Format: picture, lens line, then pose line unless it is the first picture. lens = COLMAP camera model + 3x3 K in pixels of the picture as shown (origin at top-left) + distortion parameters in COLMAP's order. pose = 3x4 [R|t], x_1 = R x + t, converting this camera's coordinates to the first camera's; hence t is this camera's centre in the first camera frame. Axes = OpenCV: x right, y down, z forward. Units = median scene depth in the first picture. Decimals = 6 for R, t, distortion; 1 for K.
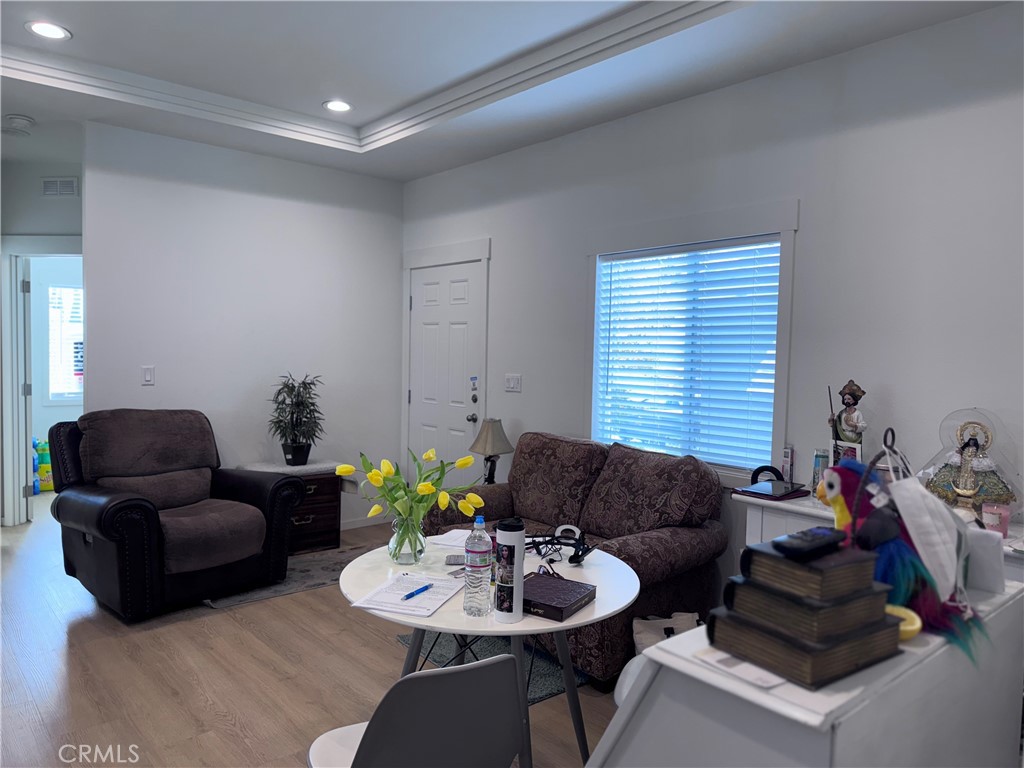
lens RADIAL K [[729.3, 0, 512.0], [0, 729.3, 384.0], [0, 0, 1]] dist [0.064562, -0.074006]
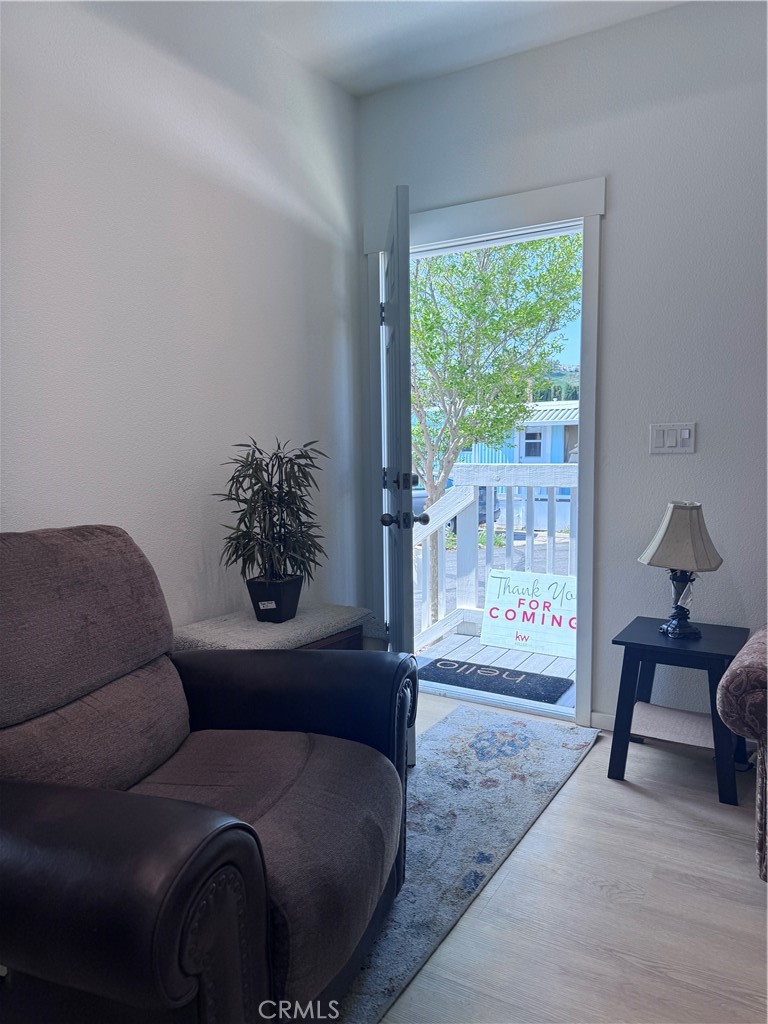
lens RADIAL K [[729.3, 0, 384.4], [0, 729.3, 522.3], [0, 0, 1]] dist [0.064562, -0.074006]
pose [[0.948873, -0.071532, 0.307446, -0.435145], [0.051372, 0.995995, 0.073183, 0.011742], [-0.311449, -0.053647, 0.948747, 0.581232]]
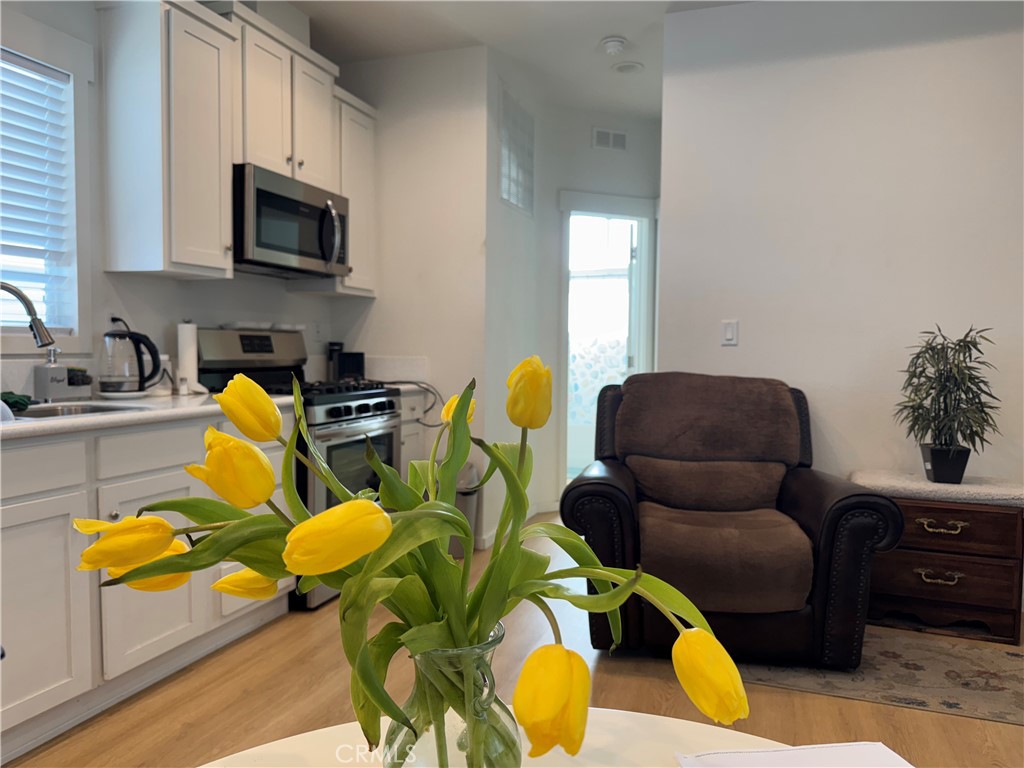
lens RADIAL K [[729.3, 0, 512.0], [0, 729.3, 384.0], [0, 0, 1]] dist [0.064562, -0.074006]
pose [[0.501951, 0.026998, -0.864475, 0.051434], [-0.036918, 0.999271, 0.009772, 0.045043], [0.864108, 0.027009, 0.502581, 0.461797]]
